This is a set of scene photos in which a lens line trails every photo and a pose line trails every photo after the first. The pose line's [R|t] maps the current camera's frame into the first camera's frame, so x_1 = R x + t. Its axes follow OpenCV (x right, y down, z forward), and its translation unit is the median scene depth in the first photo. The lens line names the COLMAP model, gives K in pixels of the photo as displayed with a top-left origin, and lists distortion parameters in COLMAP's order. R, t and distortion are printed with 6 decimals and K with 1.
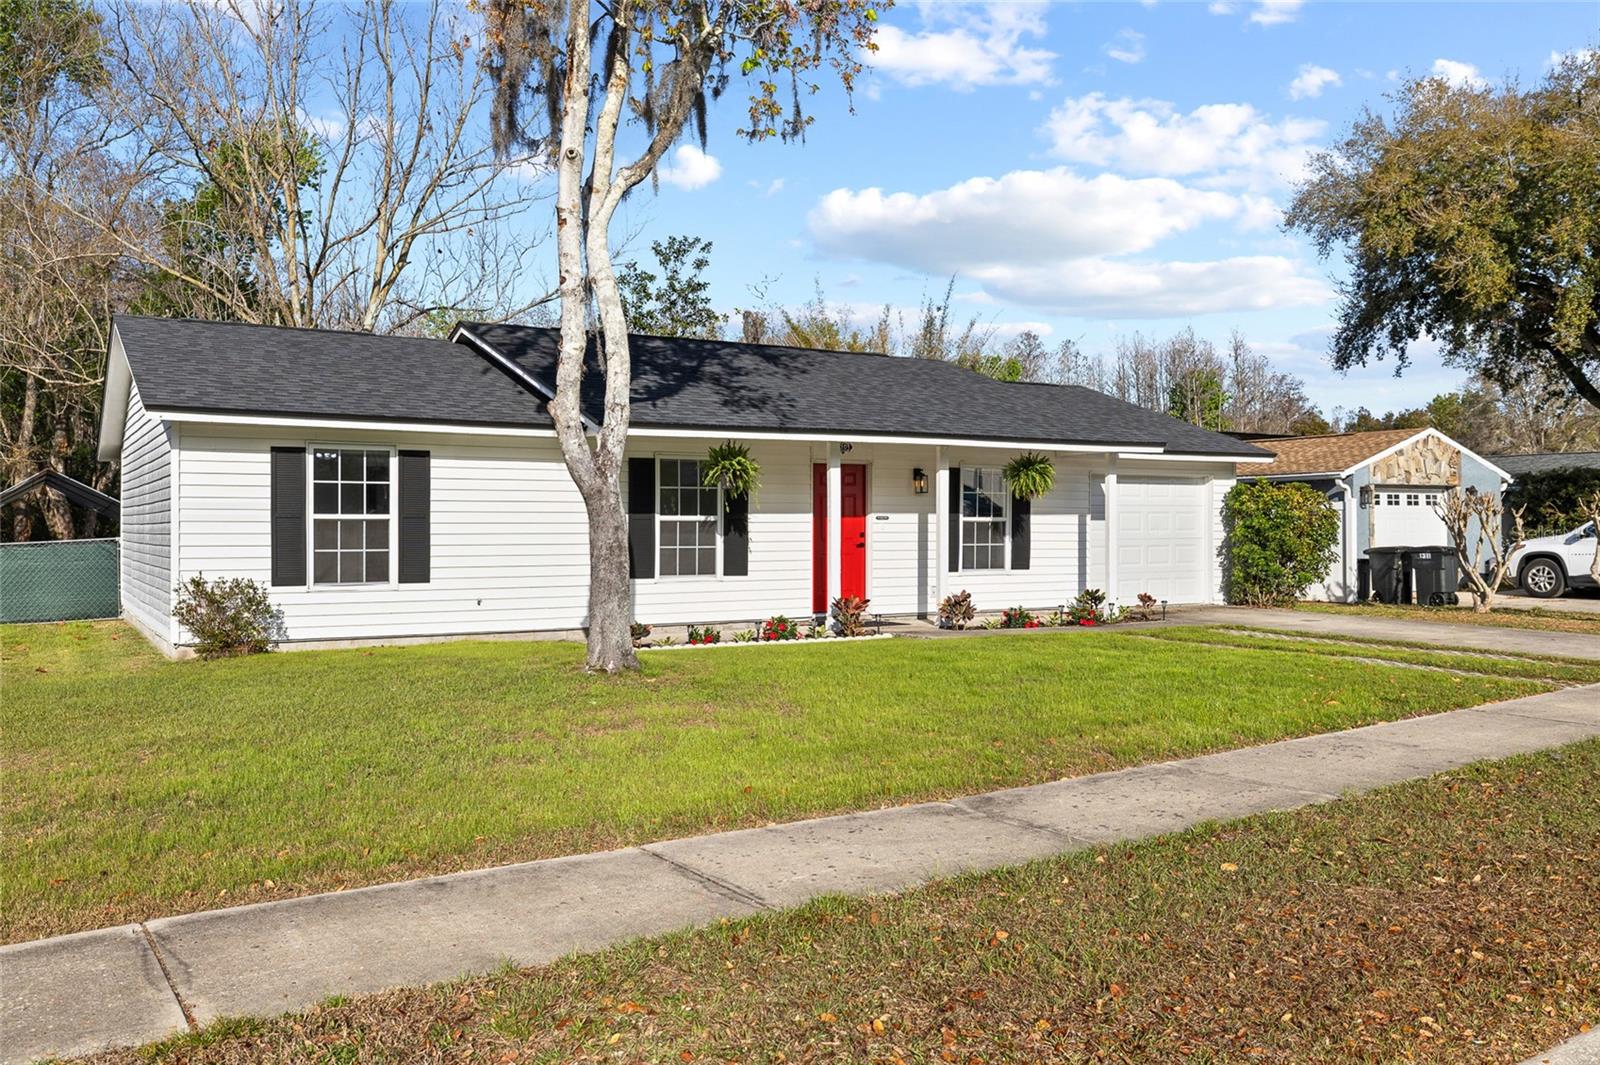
lens RADIAL K [[1277.4, 0, 800.0], [0, 1277.4, 532.5], [0, 0, 1]] dist [0.009097, 0.002317]
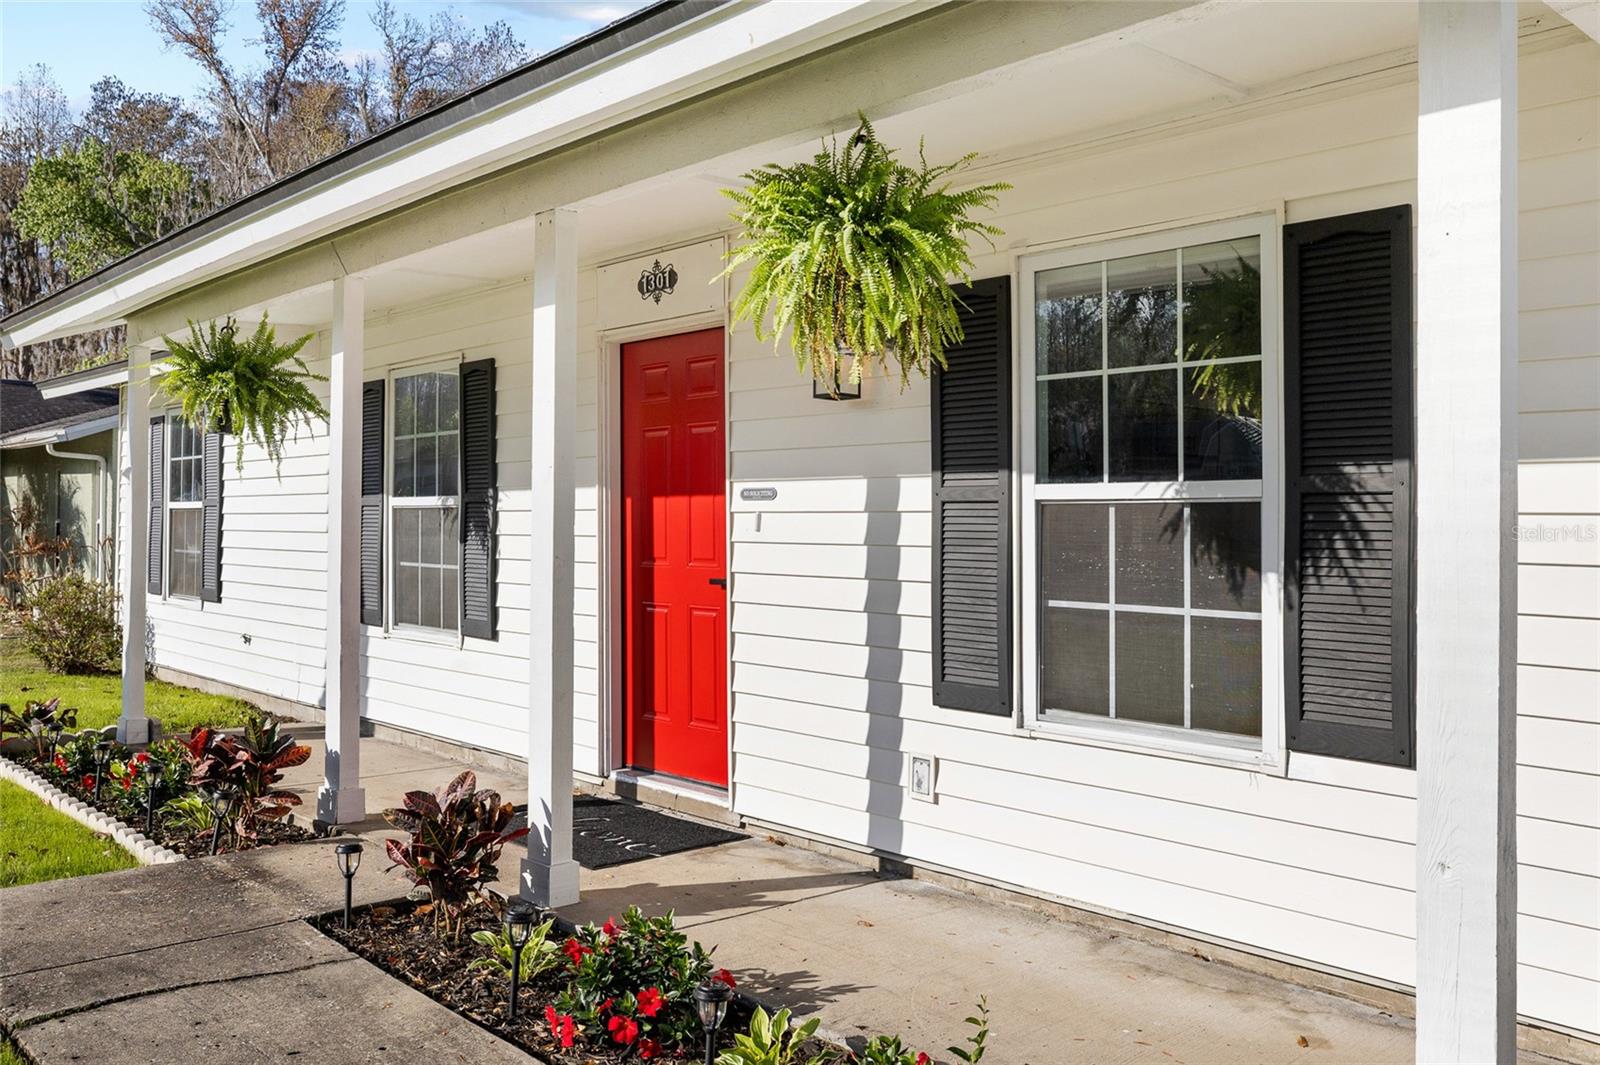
lens RADIAL K [[1323.3, 0, 800.0], [0, 1323.3, 532.5], [0, 0, 1]] dist [-0.006641, -0.001989]
pose [[0.191824, 0.013763, -0.981333, 0.402220], [-0.000588, 0.999903, 0.013908, -0.007765], [0.981429, -0.002091, 0.191813, 1.038844]]
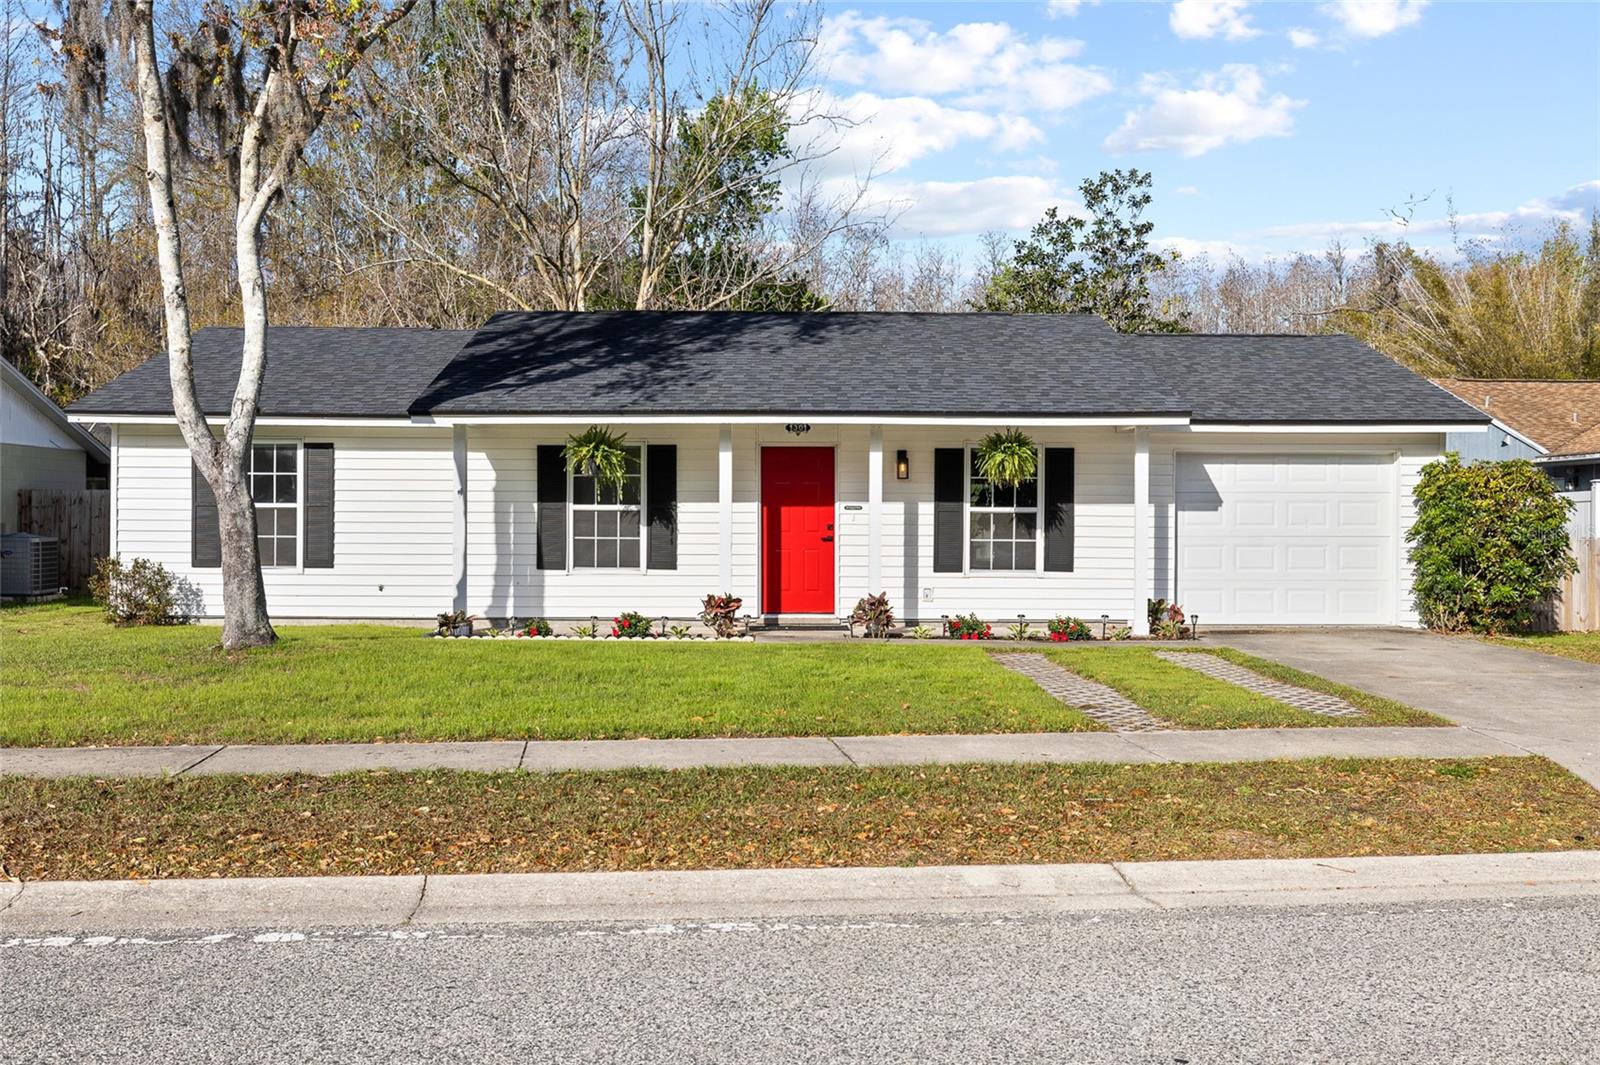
lens RADIAL K [[1513.9, 0, 801.0], [0, 1513.9, 569.3], [0, 0, 1]] dist [0.003829, 0.007942]
pose [[0.868938, 0.022012, -0.494431, 0.594279], [-0.008004, 0.999505, 0.030430, -0.000711], [0.494856, -0.022484, 0.868684, 0.094551]]
